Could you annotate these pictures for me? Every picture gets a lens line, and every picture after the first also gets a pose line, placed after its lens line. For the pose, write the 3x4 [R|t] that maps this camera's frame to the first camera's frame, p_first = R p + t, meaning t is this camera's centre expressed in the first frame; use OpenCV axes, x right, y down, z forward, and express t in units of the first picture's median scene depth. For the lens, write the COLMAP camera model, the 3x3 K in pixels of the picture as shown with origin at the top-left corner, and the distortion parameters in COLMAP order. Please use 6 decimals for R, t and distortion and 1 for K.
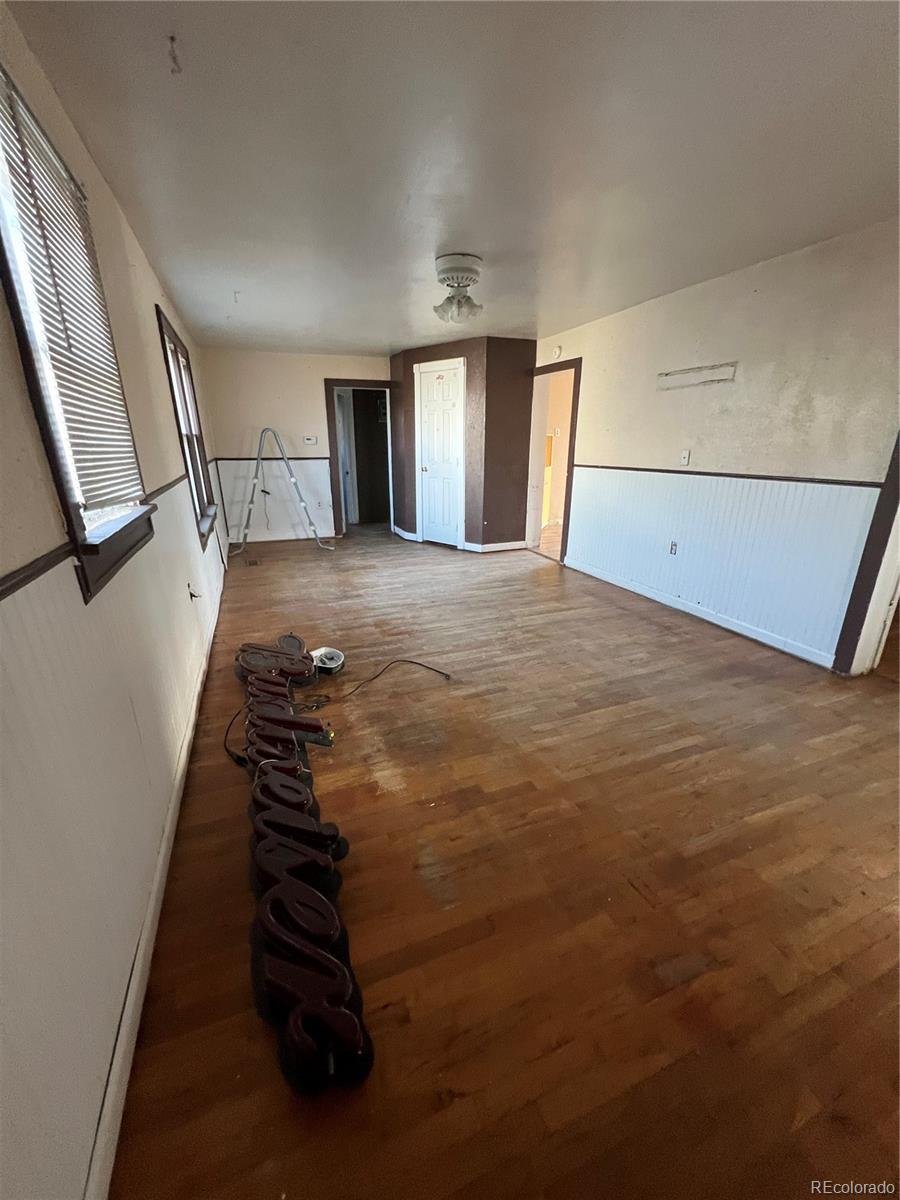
lens RADIAL K [[478.7, 0, 450.0], [0, 478.7, 600.0], [0, 0, 1]] dist [0.000064, 0.000019]
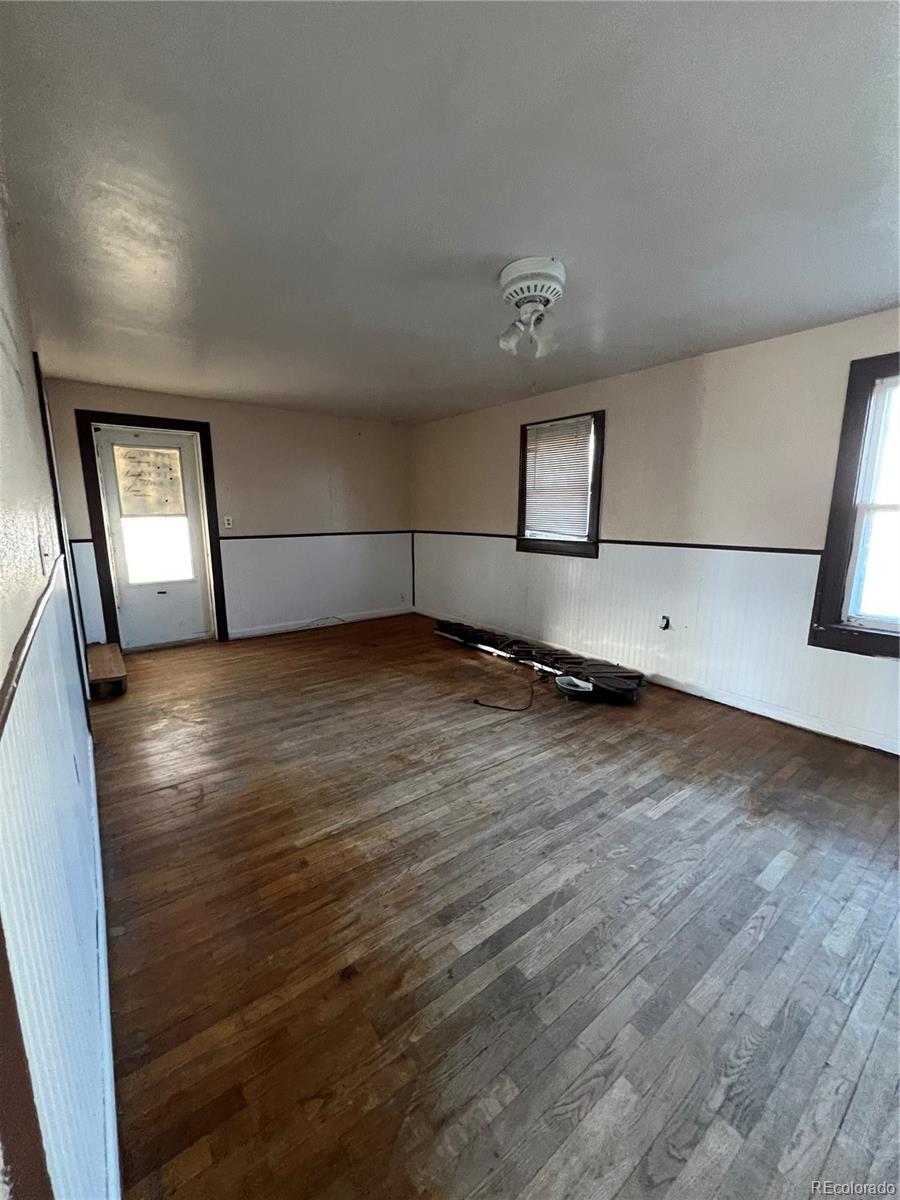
lens RADIAL K [[478.7, 0, 450.0], [0, 478.7, 600.0], [0, 0, 1]] dist [0.000064, 0.000019]
pose [[-0.962784, 0.054026, -0.264816, 0.294003], [-0.082344, 0.874599, 0.477804, -0.511588], [0.257422, 0.481828, -0.837601, 1.513611]]
